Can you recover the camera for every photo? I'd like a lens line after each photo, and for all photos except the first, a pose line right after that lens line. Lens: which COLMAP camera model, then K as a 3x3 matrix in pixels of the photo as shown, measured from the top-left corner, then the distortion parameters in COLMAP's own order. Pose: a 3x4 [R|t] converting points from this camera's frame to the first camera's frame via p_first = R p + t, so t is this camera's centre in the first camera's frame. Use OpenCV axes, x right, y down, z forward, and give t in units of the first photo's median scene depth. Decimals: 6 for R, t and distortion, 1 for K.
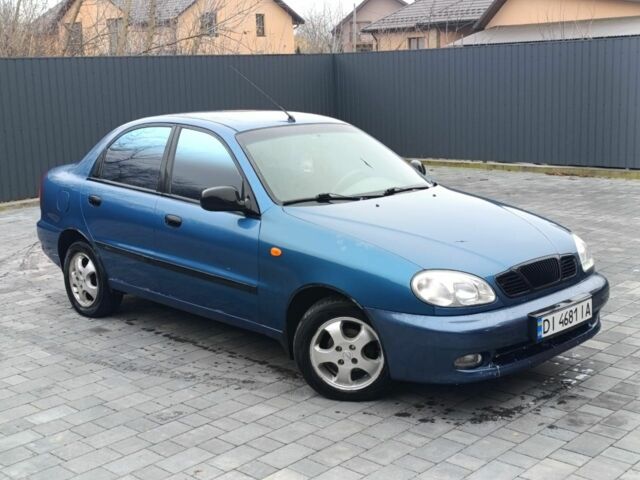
lens RADIAL K [[835.1, 0, 304.6], [0, 835.1, 250.1], [0, 0, 1]] dist [0.057517, 0.000000]
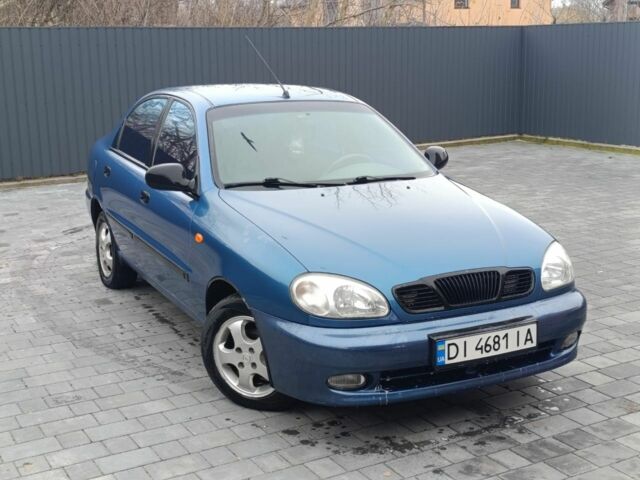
lens RADIAL K [[835.1, 0, 314.3], [0, 835.1, 251.4], [0, 0, 1]] dist [0.057517, 0.000000]
pose [[0.958929, 0.080563, -0.271965, 0.325542], [-0.072022, 0.996549, 0.041260, -0.029149], [0.274350, -0.019978, 0.961422, 0.138523]]
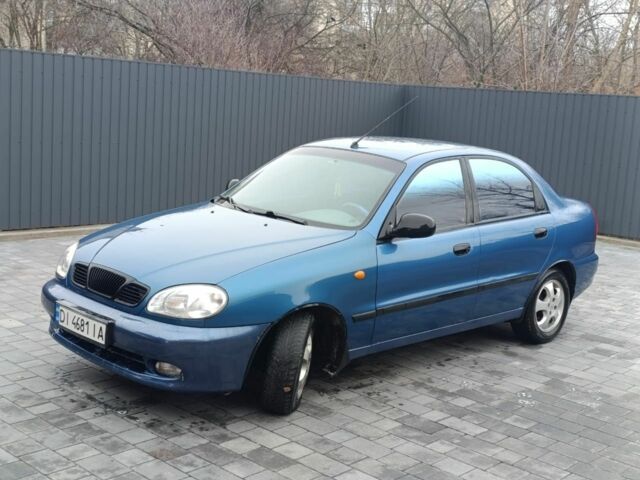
lens RADIAL K [[835.1, 0, 331.7], [0, 835.1, 245.2], [0, 0, 1]] dist [0.057517, 0.000000]
pose [[0.046572, 0.202541, -0.978166, 1.195500], [-0.262913, 0.947188, 0.183609, -0.258480], [0.963695, 0.248622, 0.097363, 1.053071]]
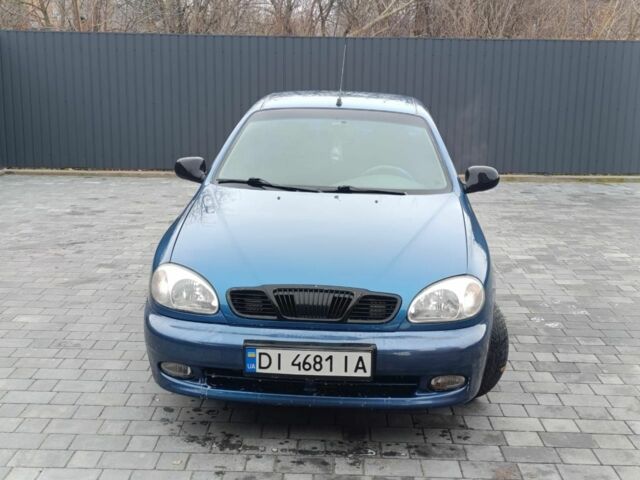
lens RADIAL K [[835.1, 0, 325.1], [0, 835.1, 226.5], [0, 0, 1]] dist [0.057517, 0.000000]
pose [[0.690866, 0.181799, -0.699752, 0.775802], [-0.183846, 0.980229, 0.073157, -0.099400], [0.699217, 0.078105, 0.710630, 0.377702]]
